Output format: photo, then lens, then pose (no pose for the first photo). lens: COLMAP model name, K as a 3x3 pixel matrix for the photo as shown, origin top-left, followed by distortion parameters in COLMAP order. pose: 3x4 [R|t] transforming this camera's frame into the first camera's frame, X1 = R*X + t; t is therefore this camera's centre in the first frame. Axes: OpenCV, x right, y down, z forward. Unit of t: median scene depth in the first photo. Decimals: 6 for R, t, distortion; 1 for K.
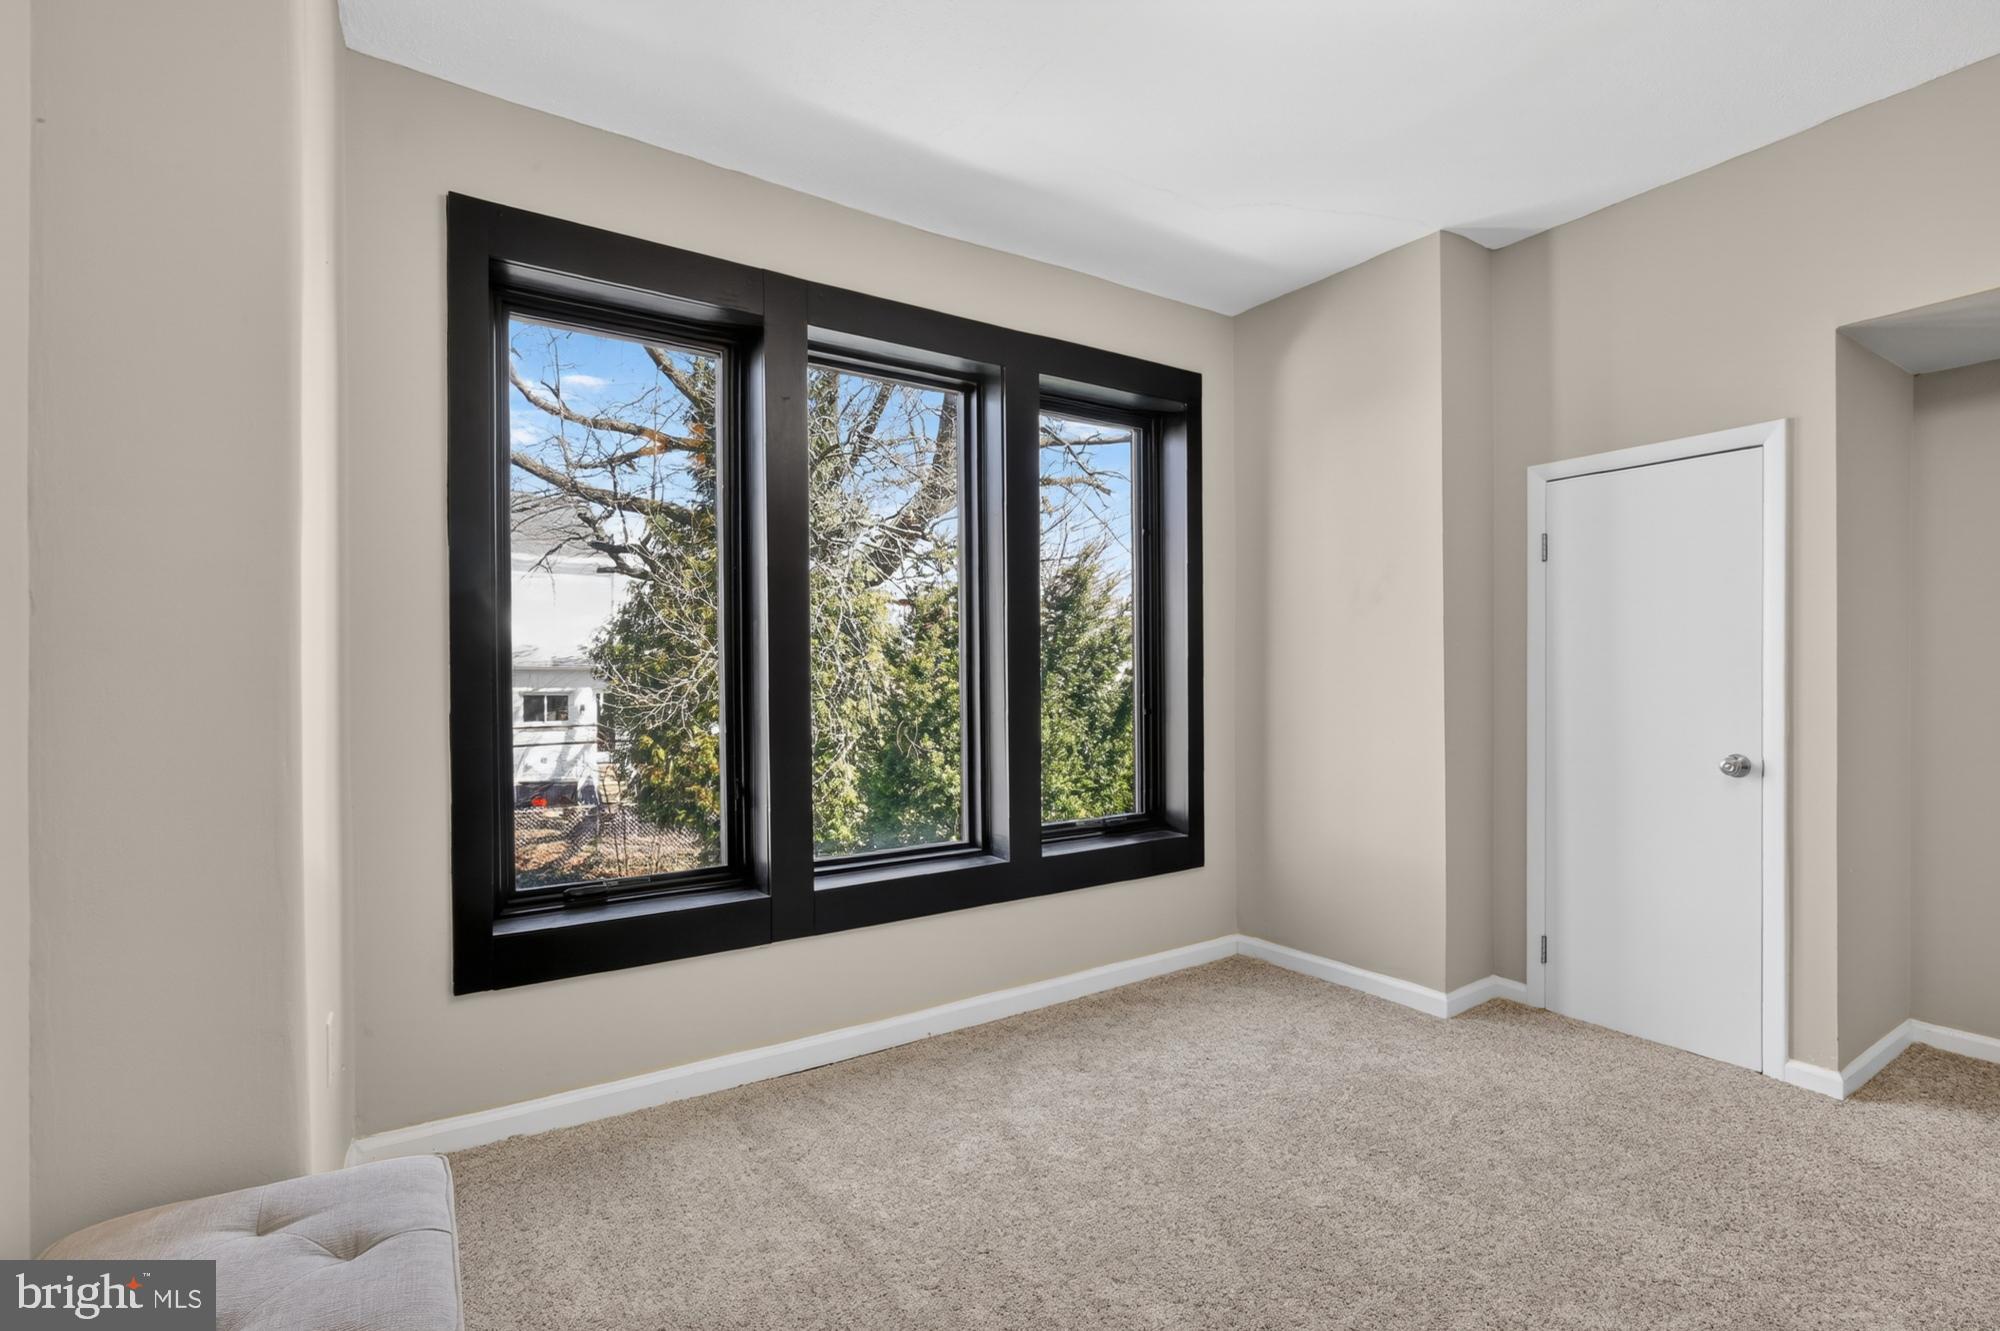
lens RADIAL K [[921.7, 0, 991.4], [0, 921.7, 673.2], [0, 0, 1]] dist [-0.025525, 0.002205]
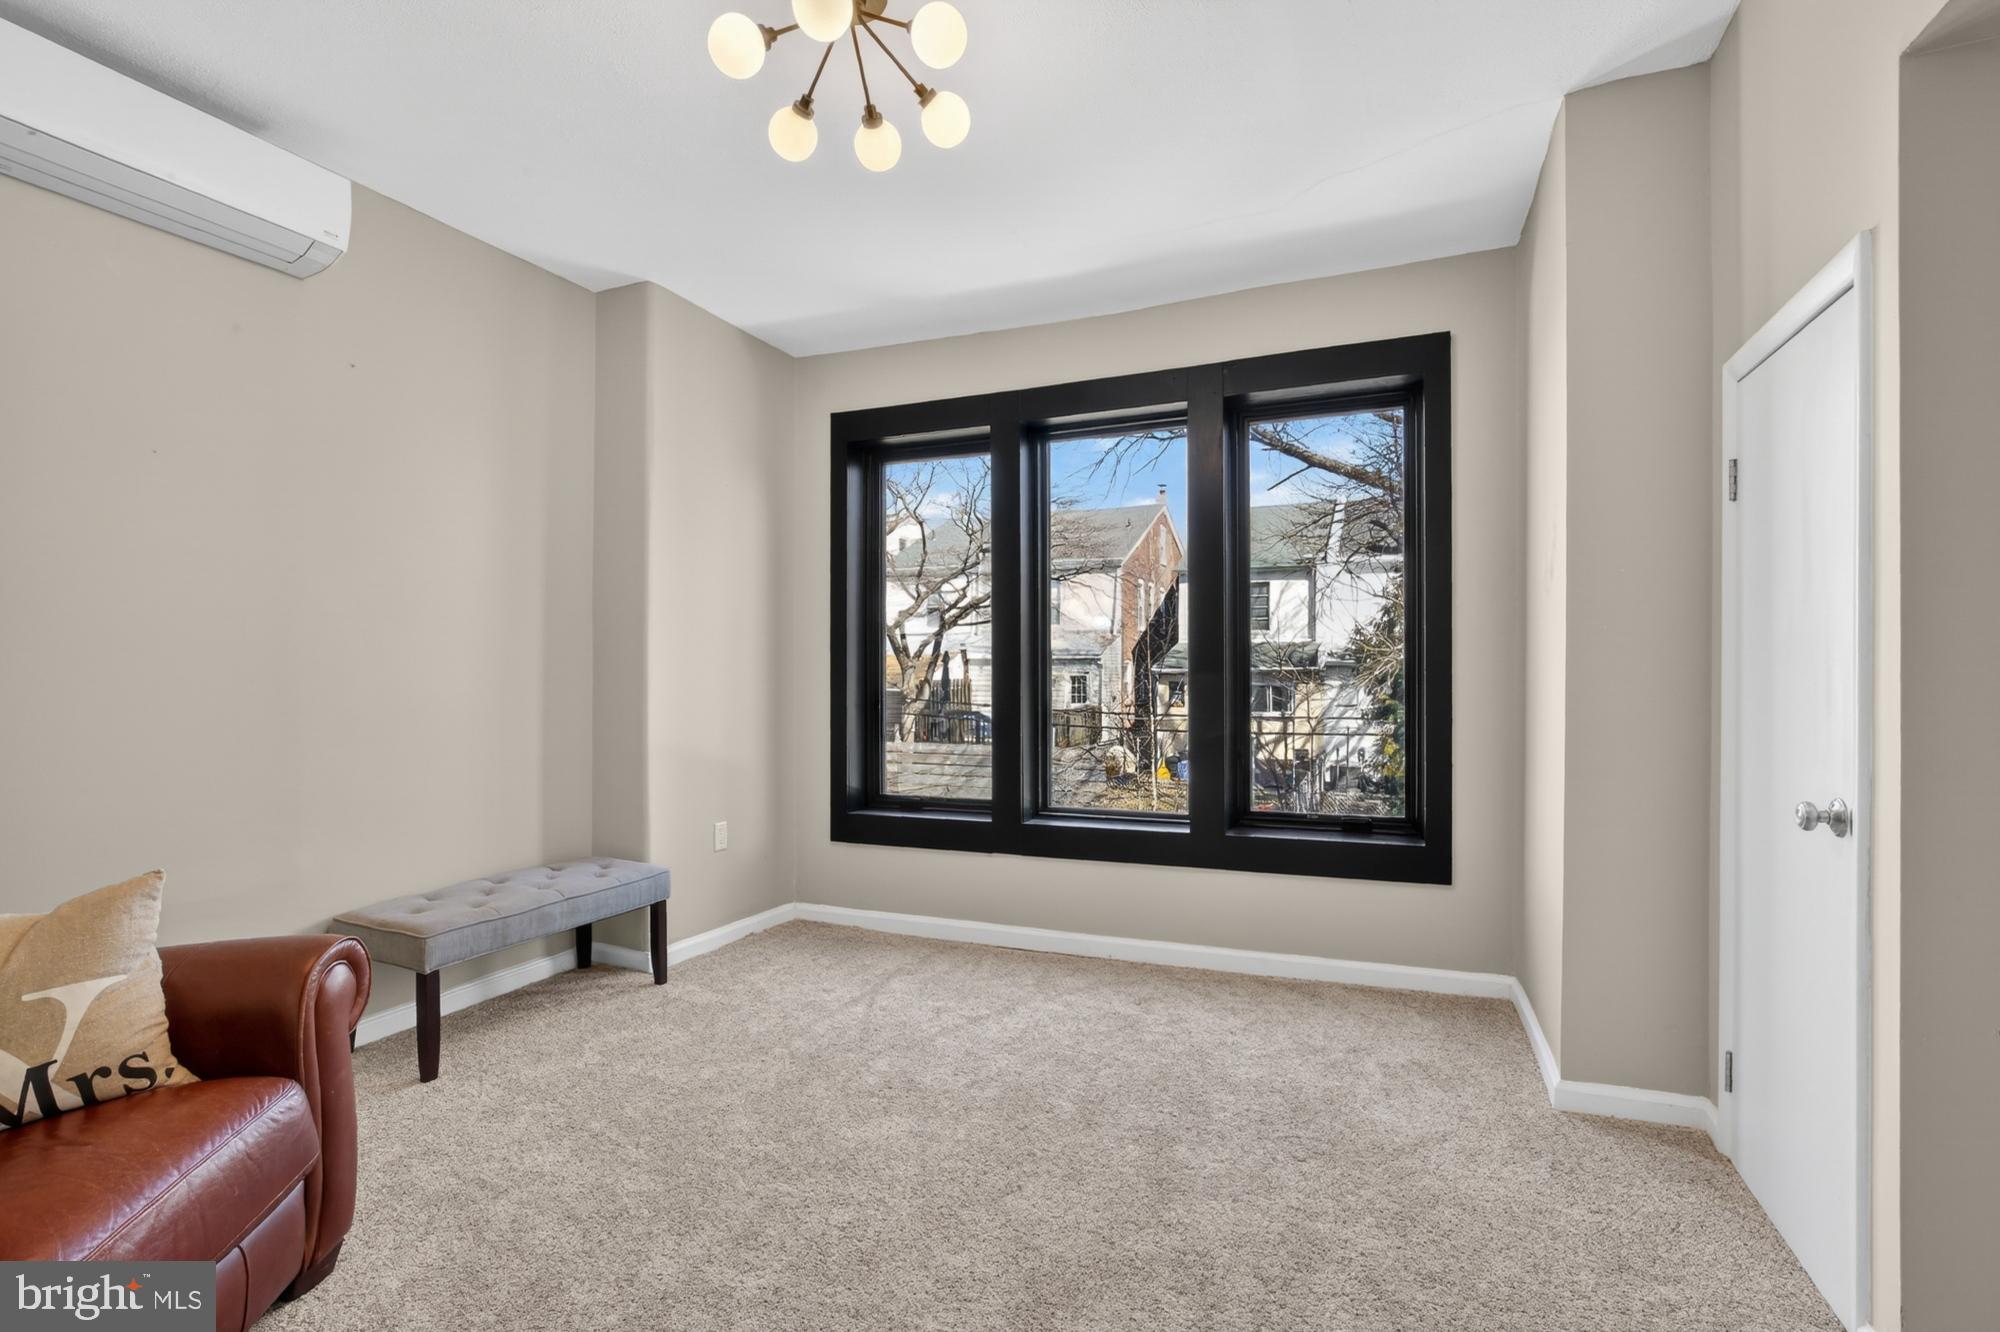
lens RADIAL K [[921.7, 0, 984.6], [0, 921.7, 671.7], [0, 0, 1]] dist [-0.025525, 0.002205]
pose [[0.548879, -0.001845, -0.835900, 0.876340], [0.002276, 0.999997, -0.000713, 0.004271], [0.835899, -0.001511, 0.548882, 0.165012]]
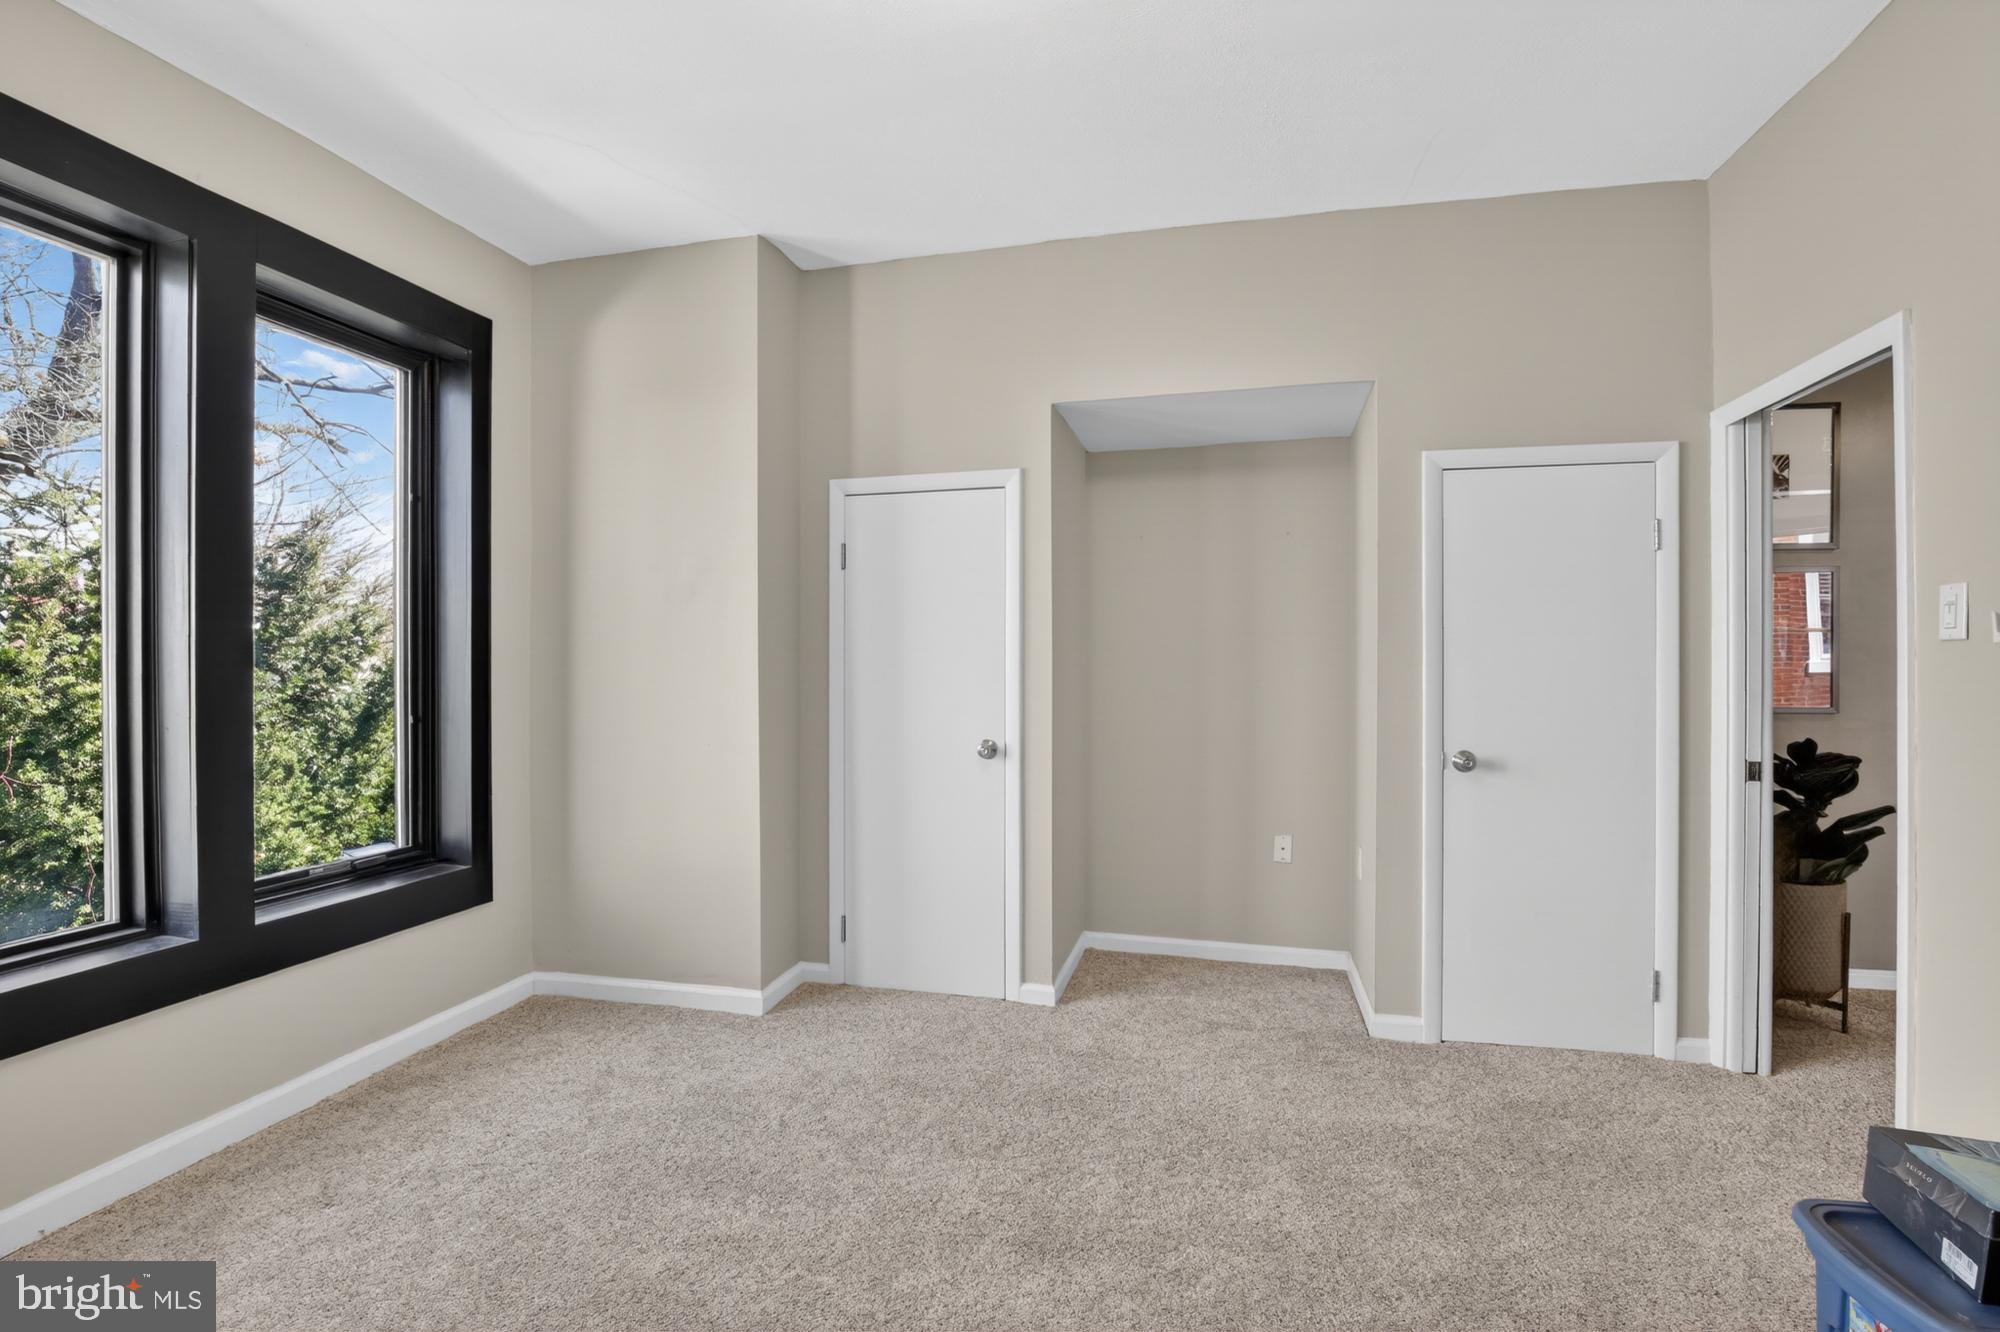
lens RADIAL K [[921.7, 0, 994.5], [0, 921.7, 662.7], [0, 0, 1]] dist [-0.025525, 0.002205]
pose [[0.731373, 0.005947, 0.681952, -0.007006], [-0.000526, 0.999967, -0.008157, -0.002657], [-0.681978, 0.005607, 0.731352, 0.080984]]
